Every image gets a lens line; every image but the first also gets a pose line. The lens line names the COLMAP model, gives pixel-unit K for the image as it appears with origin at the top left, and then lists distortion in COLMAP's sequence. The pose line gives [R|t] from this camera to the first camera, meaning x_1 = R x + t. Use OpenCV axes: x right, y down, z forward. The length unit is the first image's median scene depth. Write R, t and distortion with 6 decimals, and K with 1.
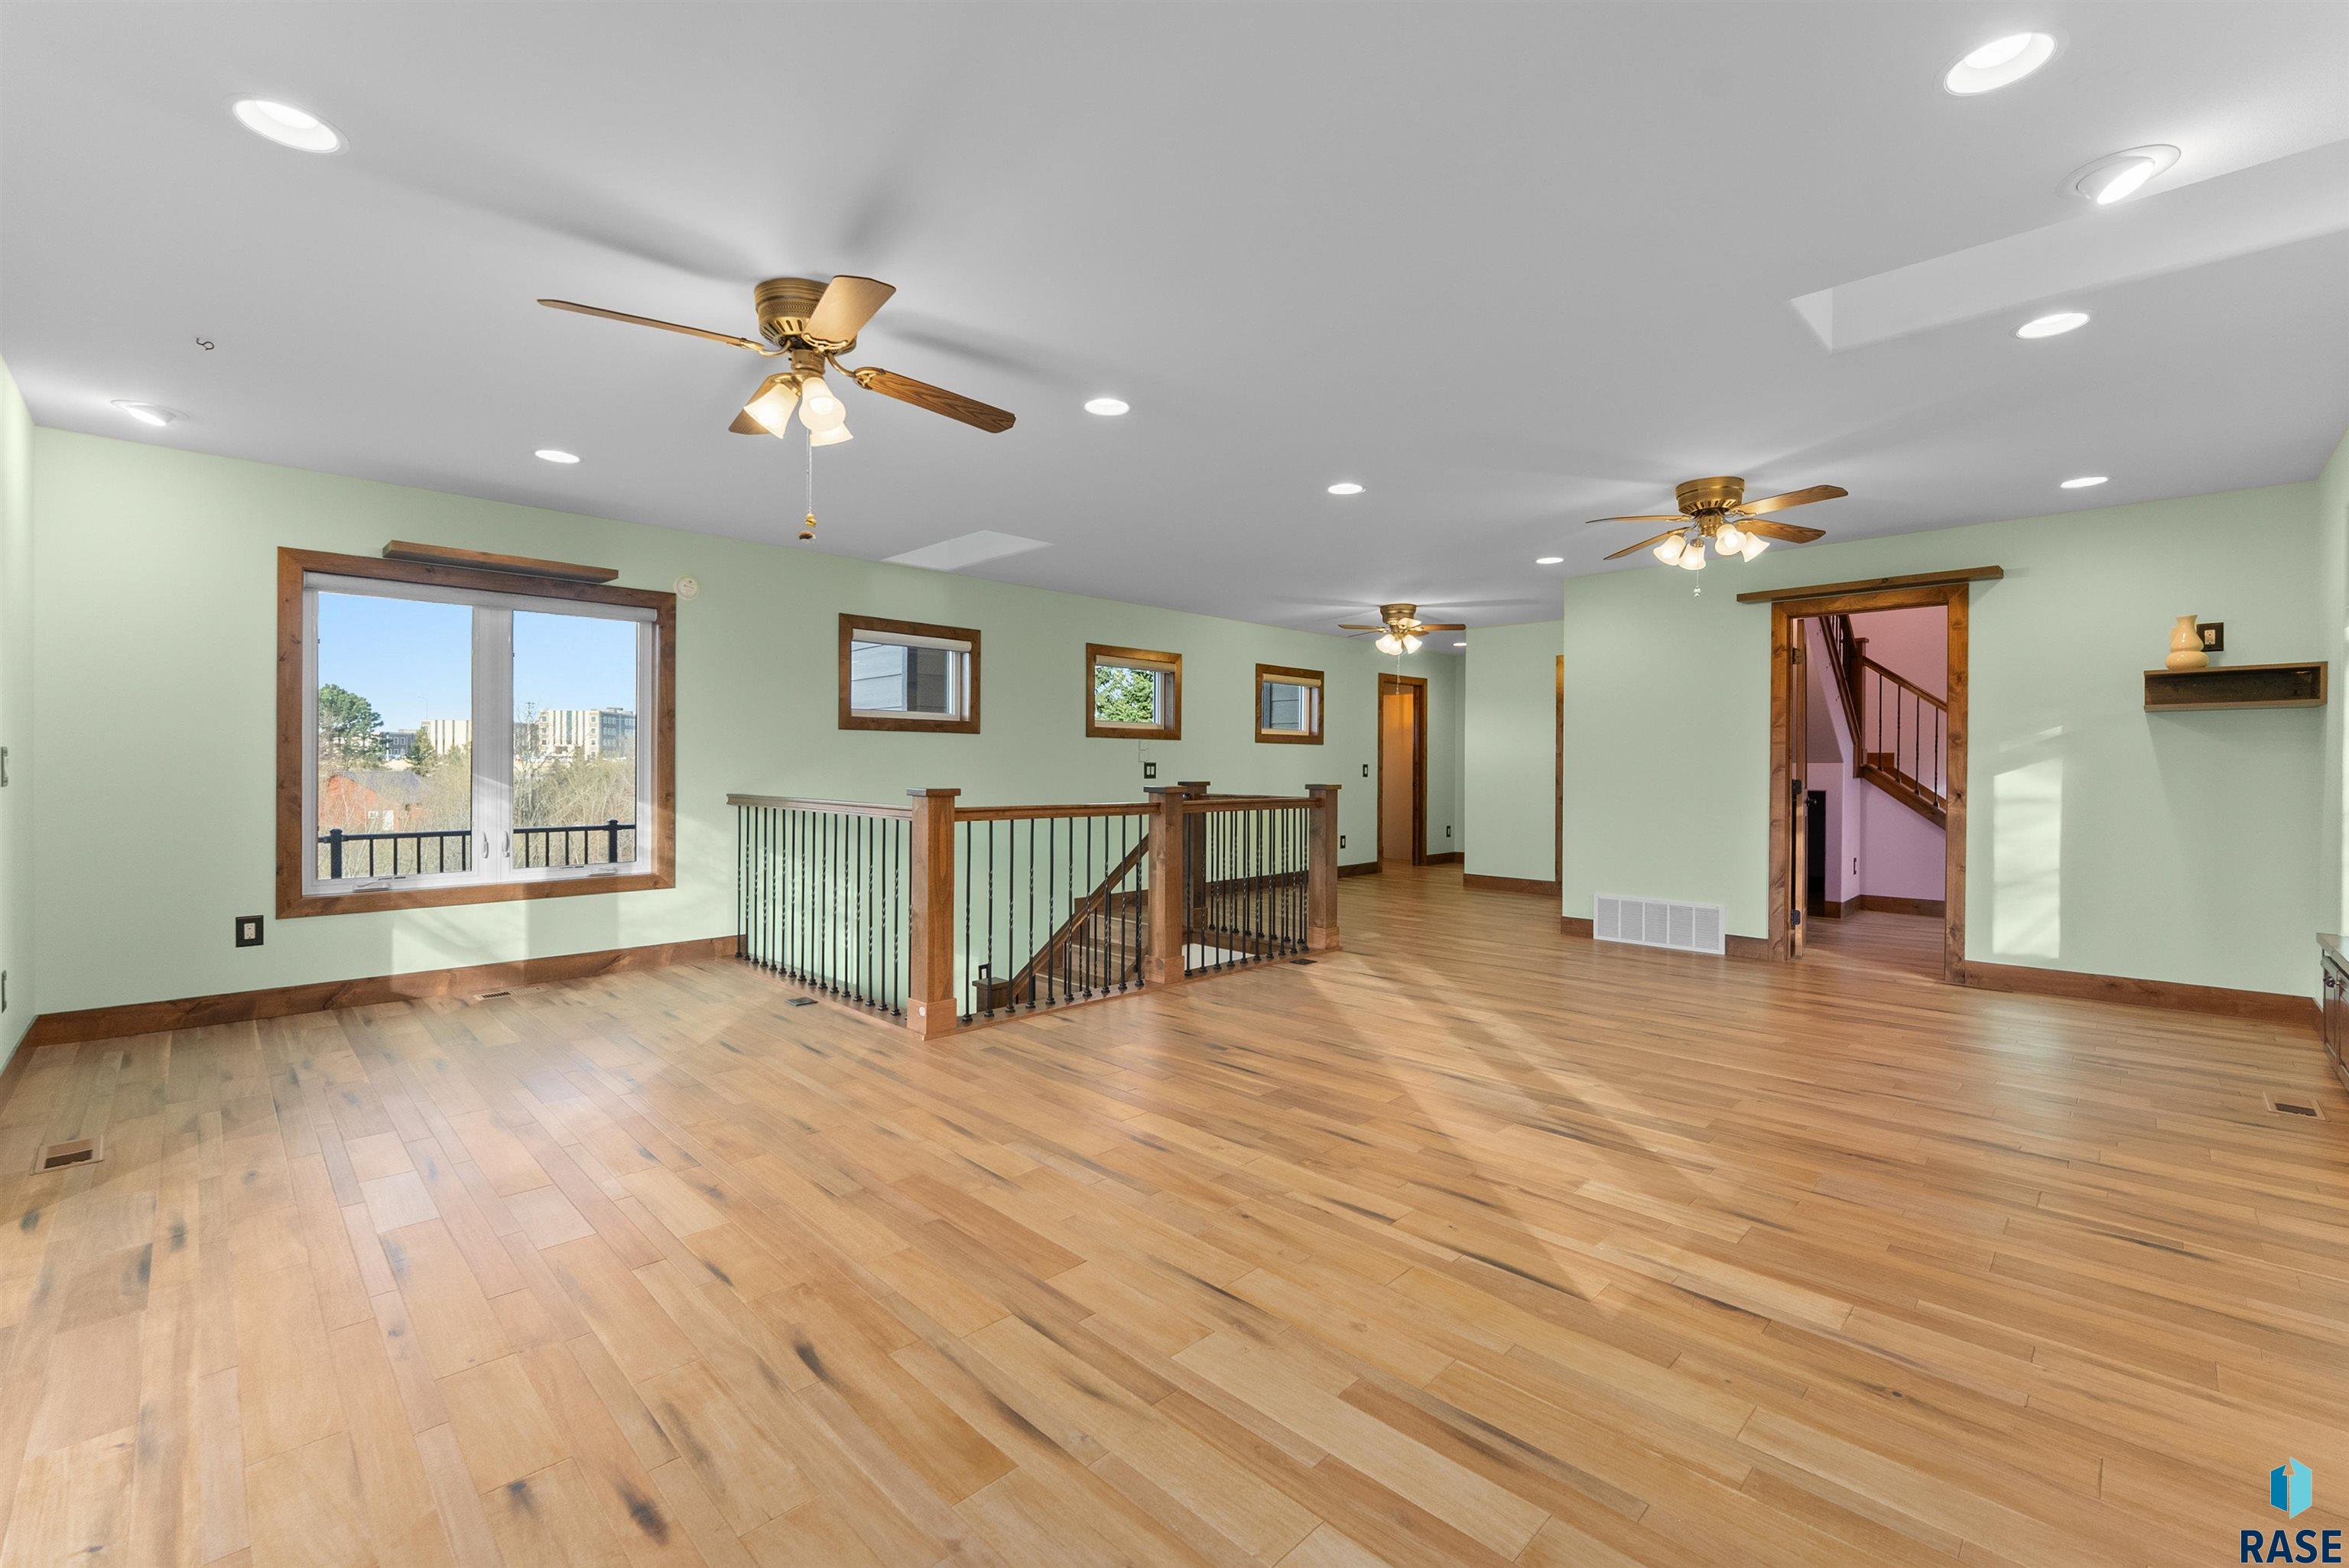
lens RADIAL K [[979.0, 0, 1189.2], [0, 979.0, 769.9], [0, 0, 1]] dist [-0.008137, 0.000962]
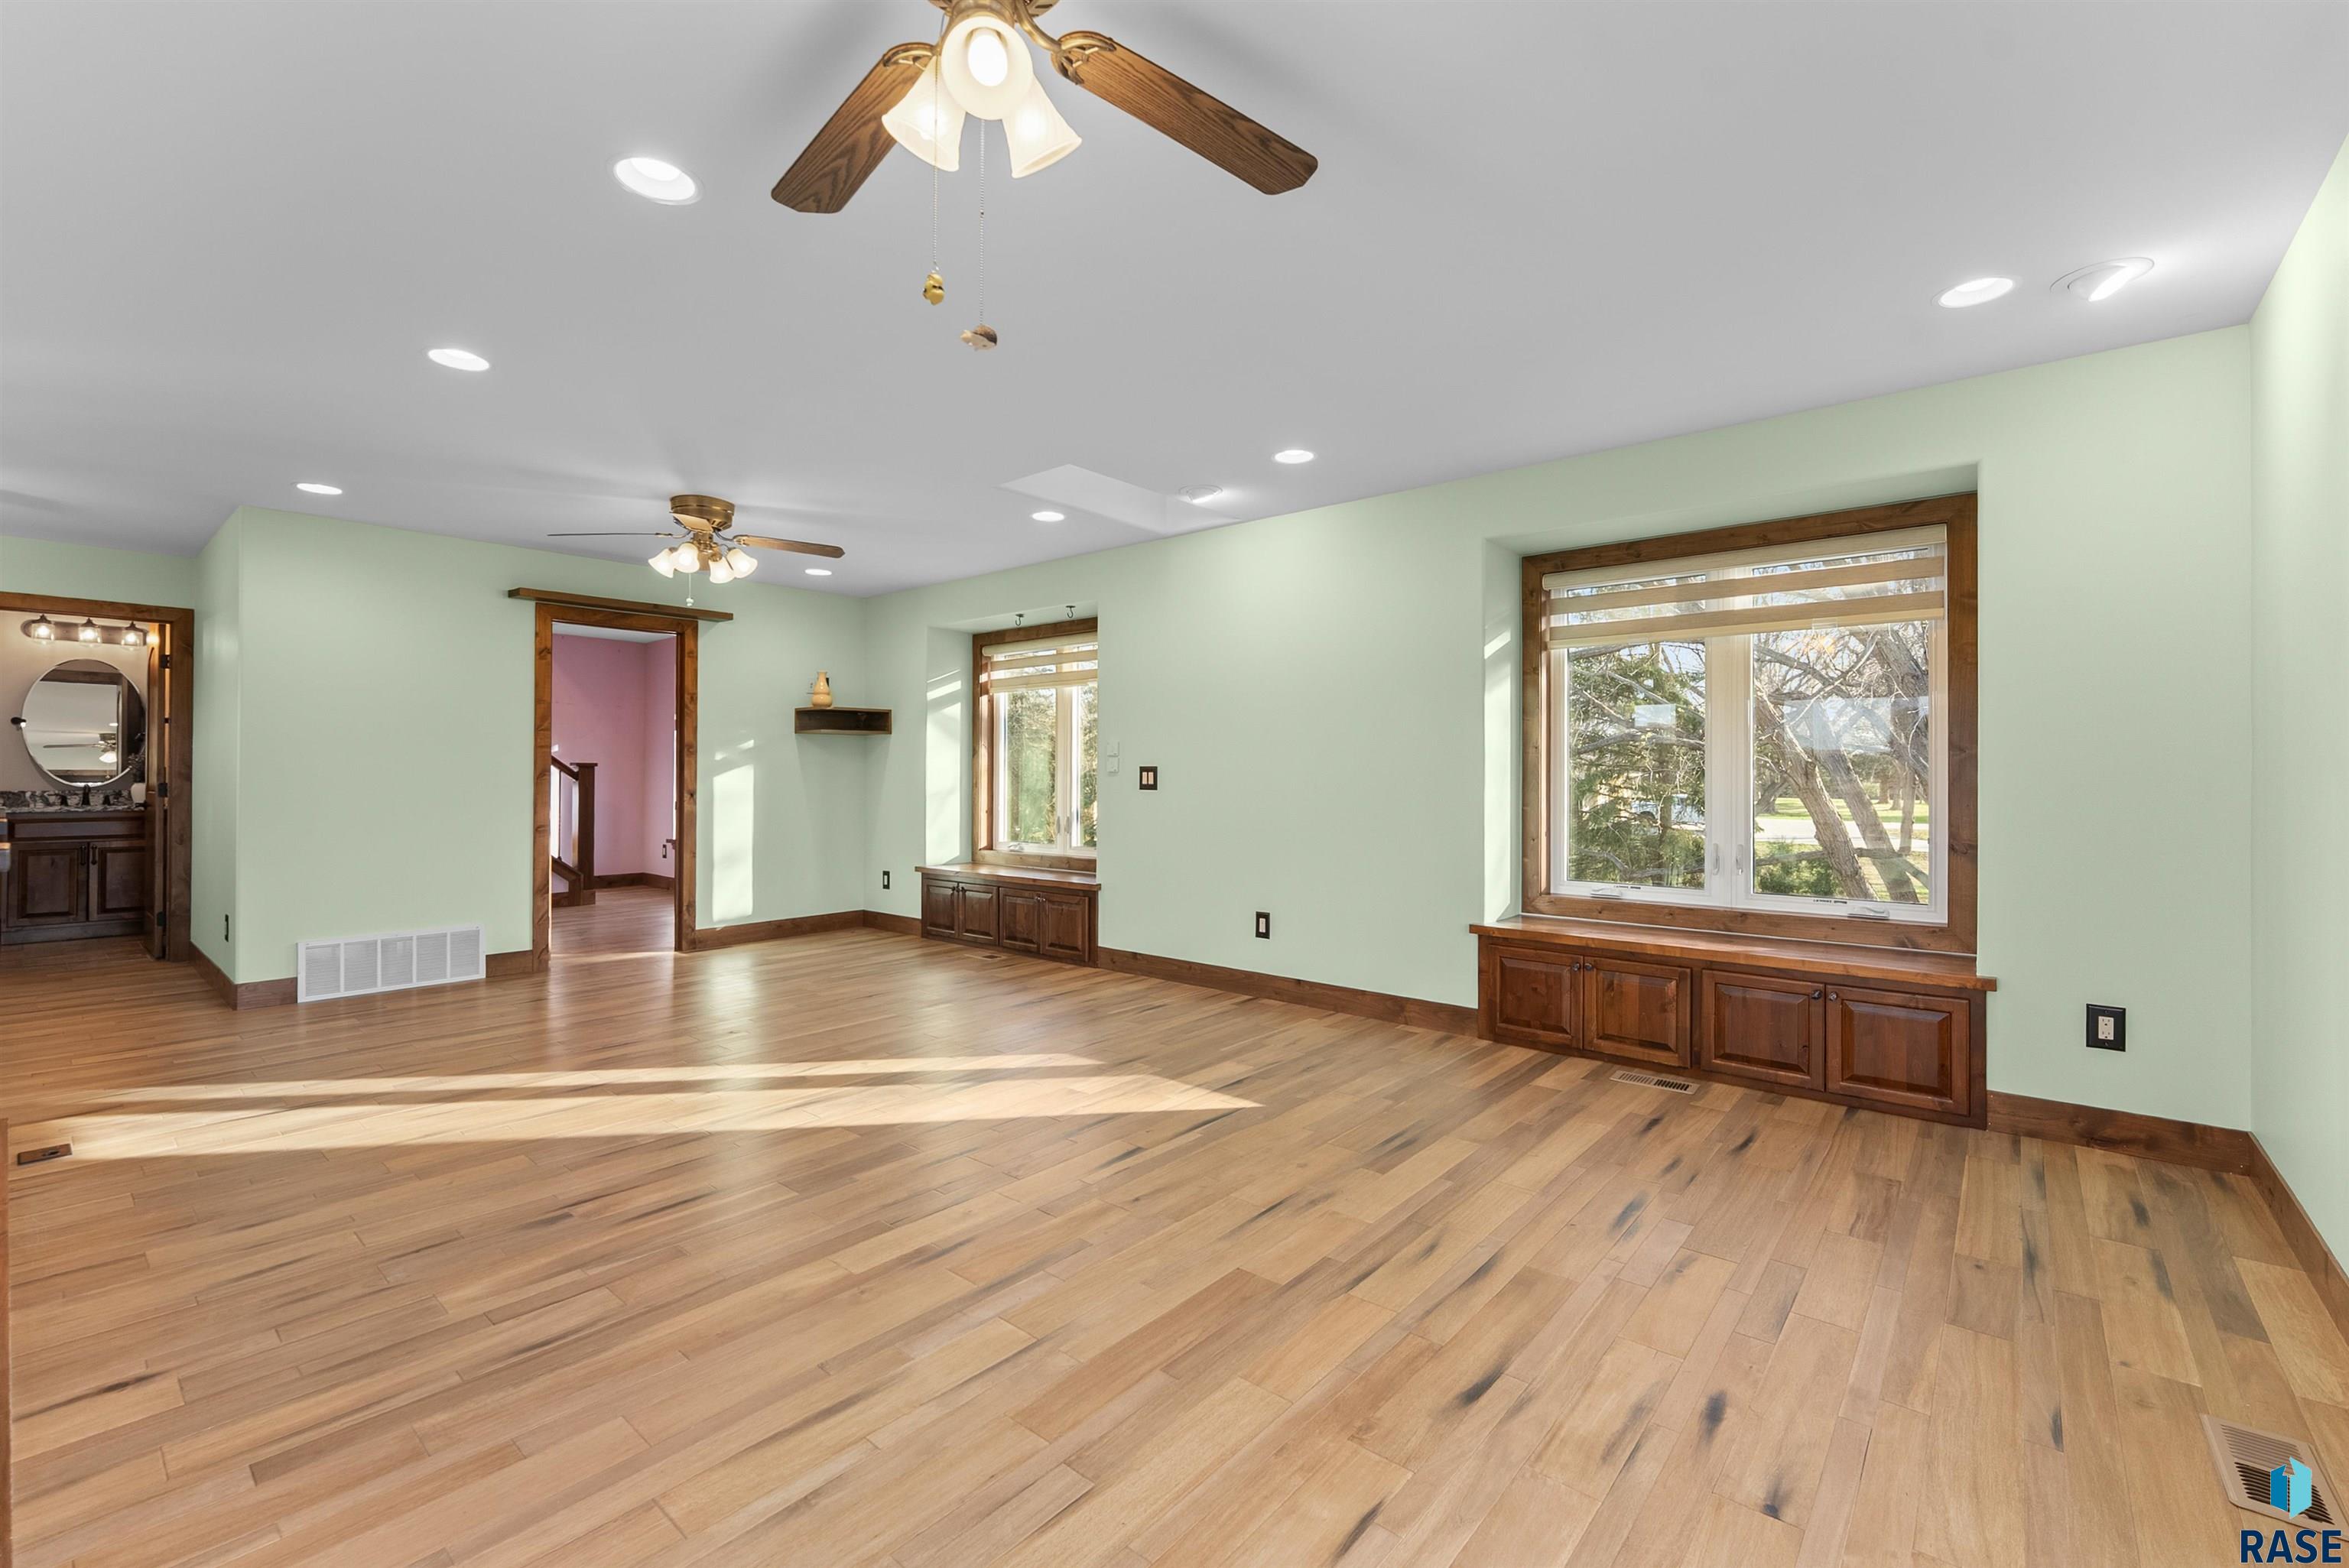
lens RADIAL K [[979.0, 0, 1188.1], [0, 979.0, 765.0], [0, 0, 1]] dist [-0.008137, 0.000962]
pose [[-0.066385, 0.003036, 0.997789, -1.044727], [0.003110, 0.999991, -0.002836, -0.011355], [-0.997789, 0.002915, -0.066394, 1.054267]]
